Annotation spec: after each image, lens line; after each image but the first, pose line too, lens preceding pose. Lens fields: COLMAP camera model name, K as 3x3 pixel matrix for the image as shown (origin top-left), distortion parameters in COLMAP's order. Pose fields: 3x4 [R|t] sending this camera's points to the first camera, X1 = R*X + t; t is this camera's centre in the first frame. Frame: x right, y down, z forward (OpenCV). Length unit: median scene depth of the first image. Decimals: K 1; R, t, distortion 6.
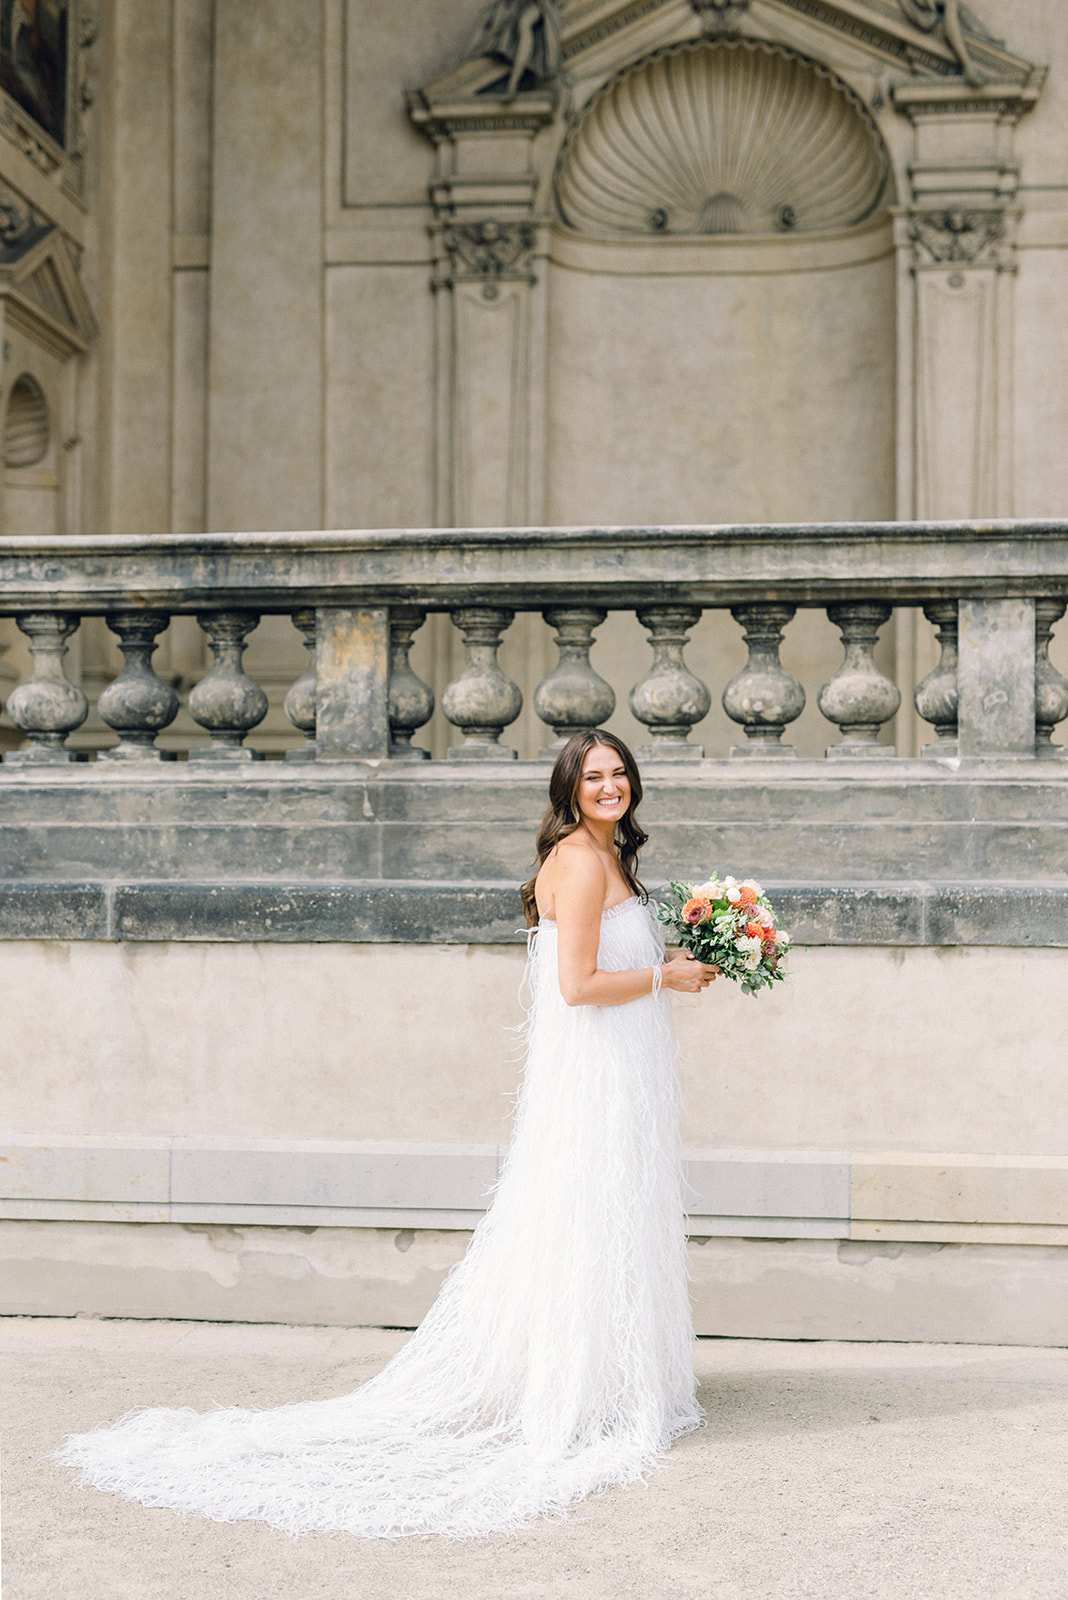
lens RADIAL K [[2386.8, 0, 541.6], [0, 2386.8, 812.8], [0, 0, 1]] dist [-0.028466, 0.000000]
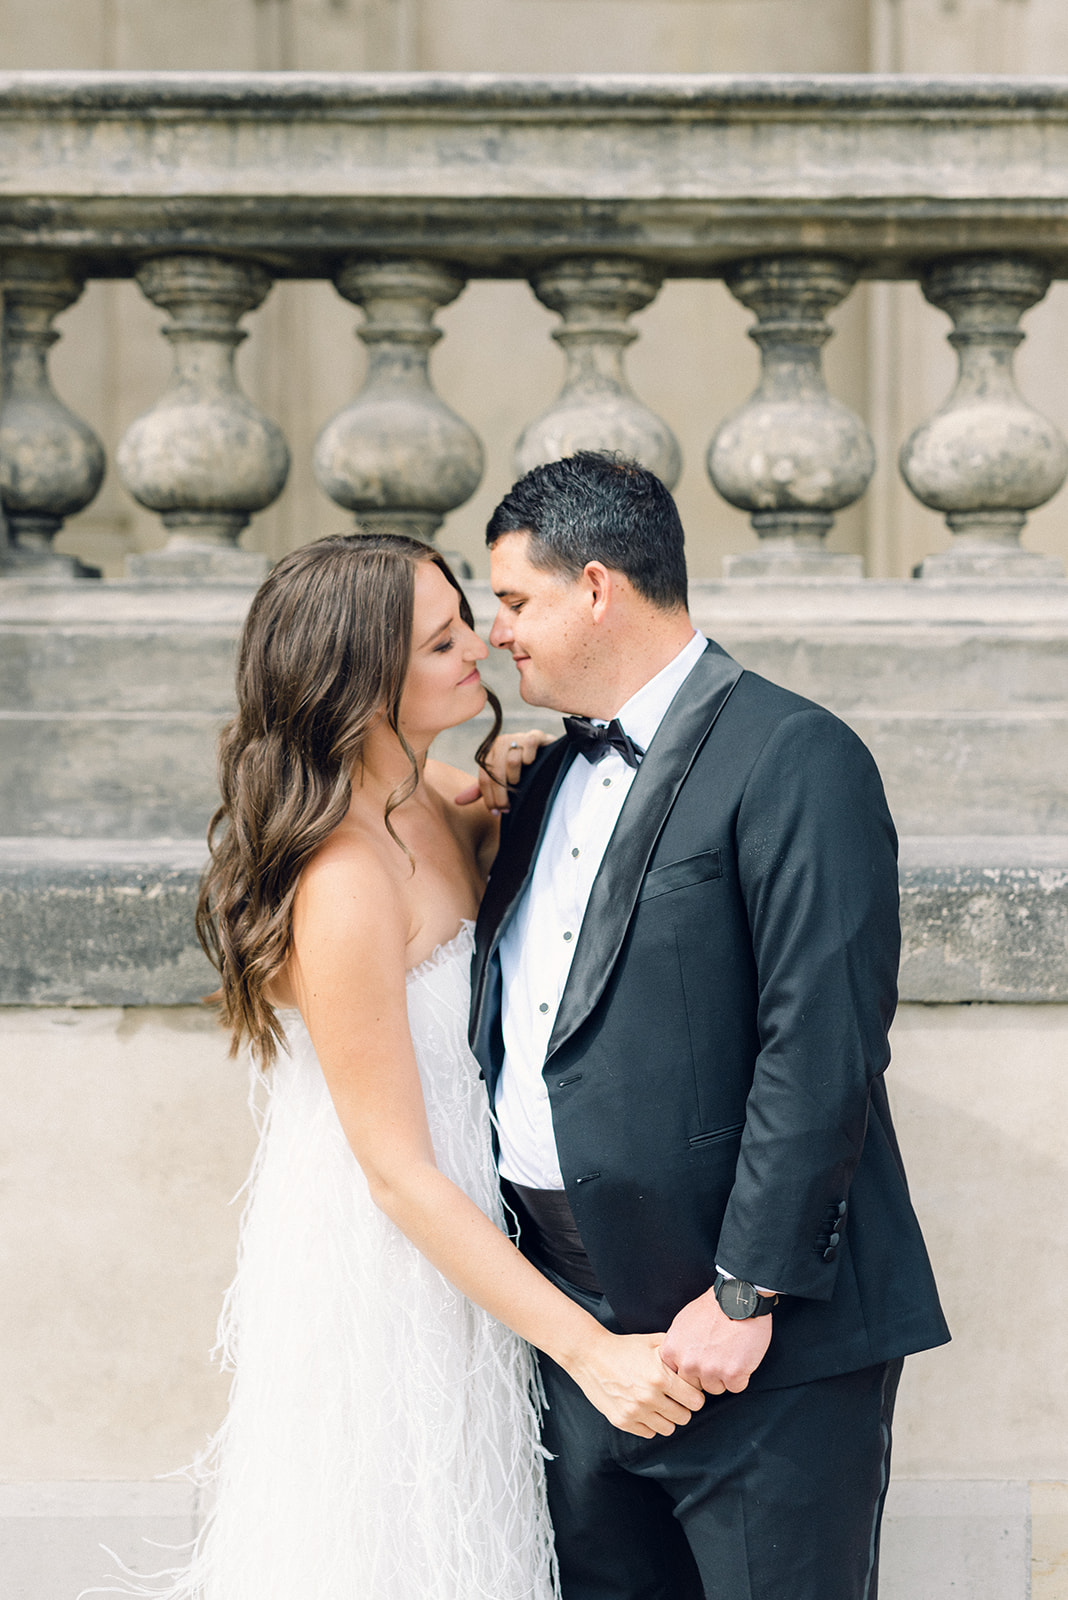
lens RADIAL K [[2386.8, 0, 543.9], [0, 2386.8, 793.0], [0, 0, 1]] dist [-0.028466, 0.000000]
pose [[0.999036, -0.001926, 0.043853, 0.022101], [0.000295, 0.999309, 0.037175, 0.002090], [-0.043894, -0.037126, 0.998346, 0.528768]]
